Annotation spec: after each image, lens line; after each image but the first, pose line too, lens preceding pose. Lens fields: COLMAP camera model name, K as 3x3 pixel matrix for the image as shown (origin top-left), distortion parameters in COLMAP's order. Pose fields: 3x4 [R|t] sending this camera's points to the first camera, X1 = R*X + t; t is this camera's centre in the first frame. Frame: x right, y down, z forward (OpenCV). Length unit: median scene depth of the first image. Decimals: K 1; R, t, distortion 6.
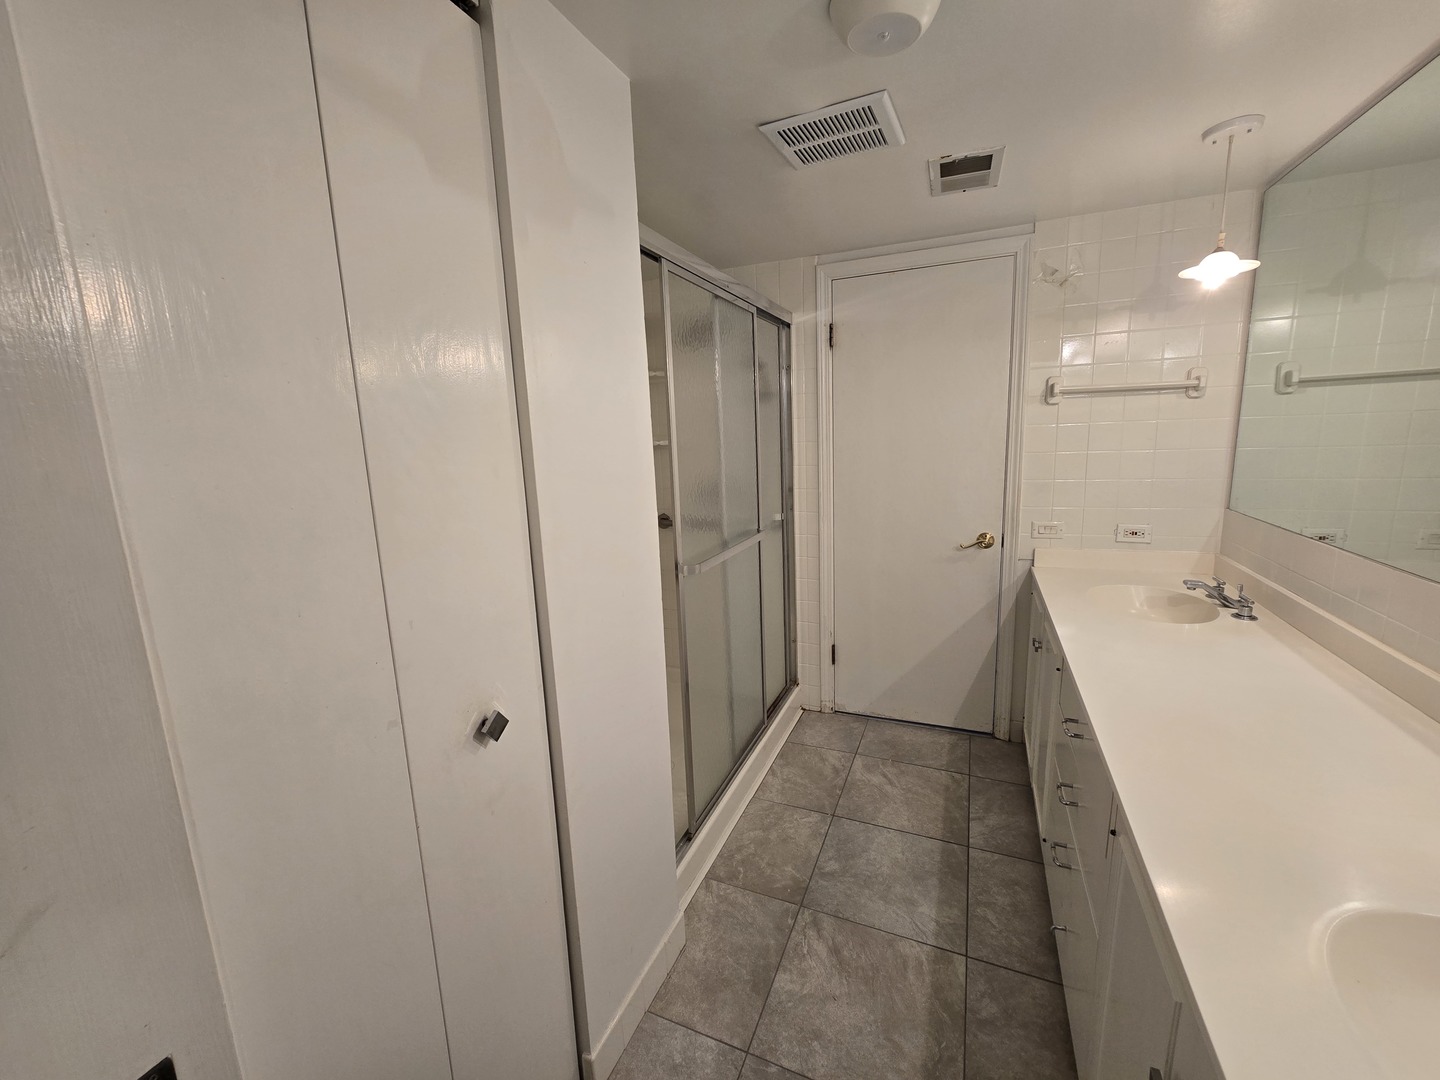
lens RADIAL K [[589.8, 0, 715.8], [0, 589.8, 540.5], [0, 0, 1]] dist [-0.002717, 0.000767]
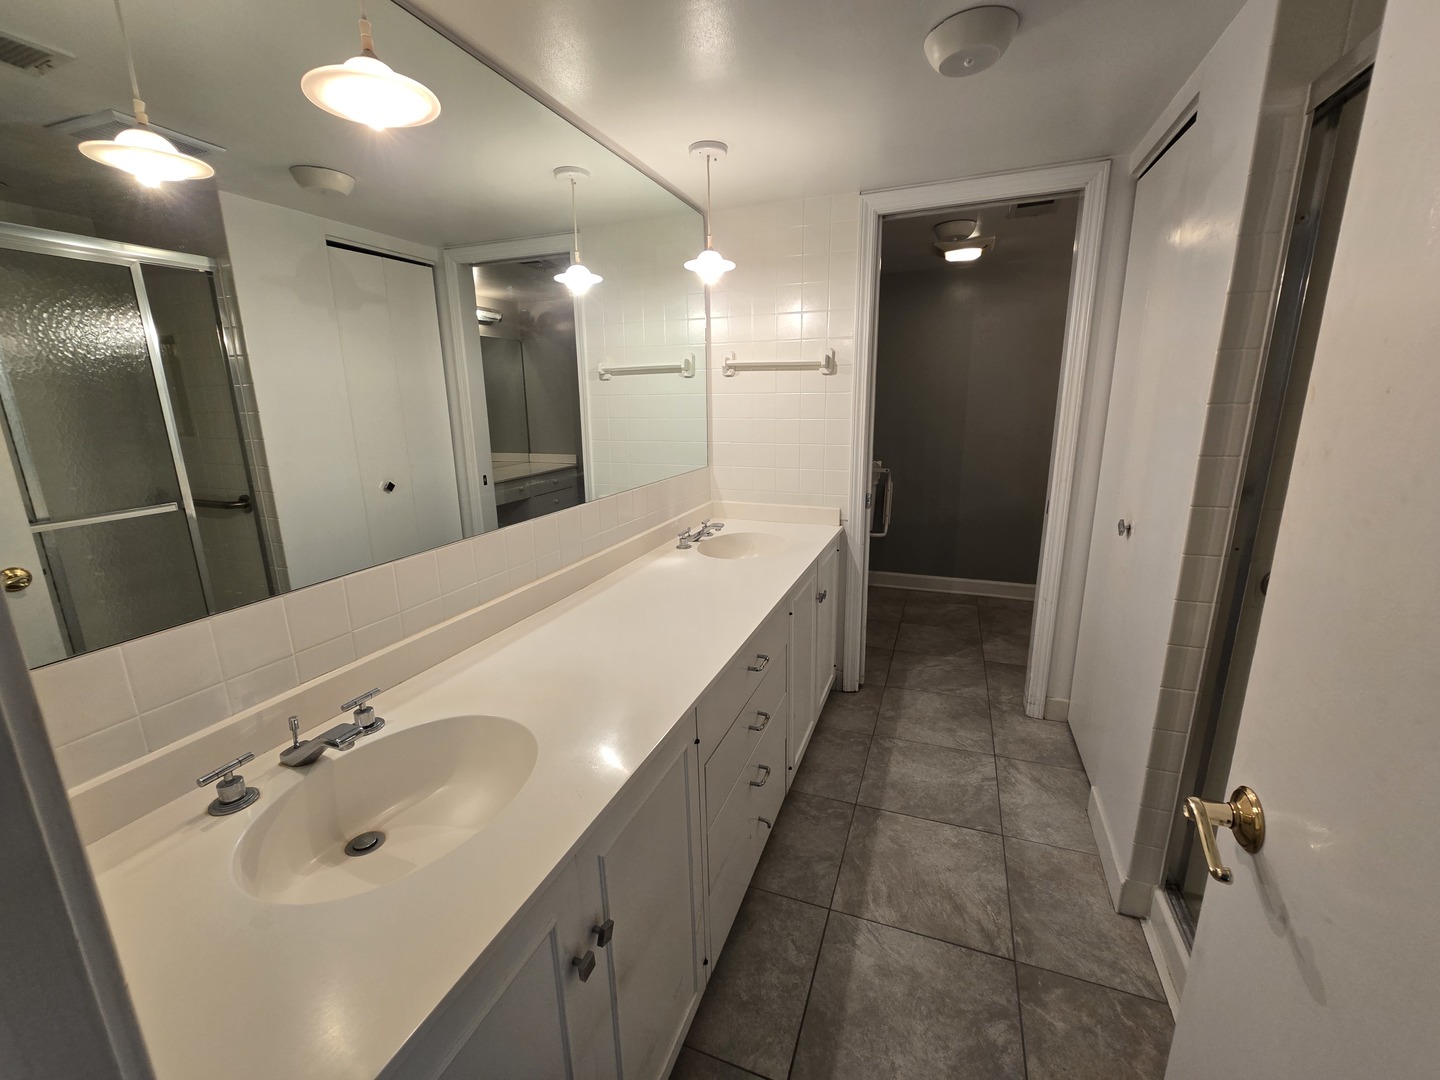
lens RADIAL K [[589.8, 0, 718.7], [0, 589.8, 538.7], [0, 0, 1]] dist [-0.002717, 0.000767]
pose [[-0.997980, 0.059923, -0.021118, 0.576379], [0.045901, 0.909812, 0.412475, -0.296054], [0.043930, 0.410672, -0.910724, 1.589448]]
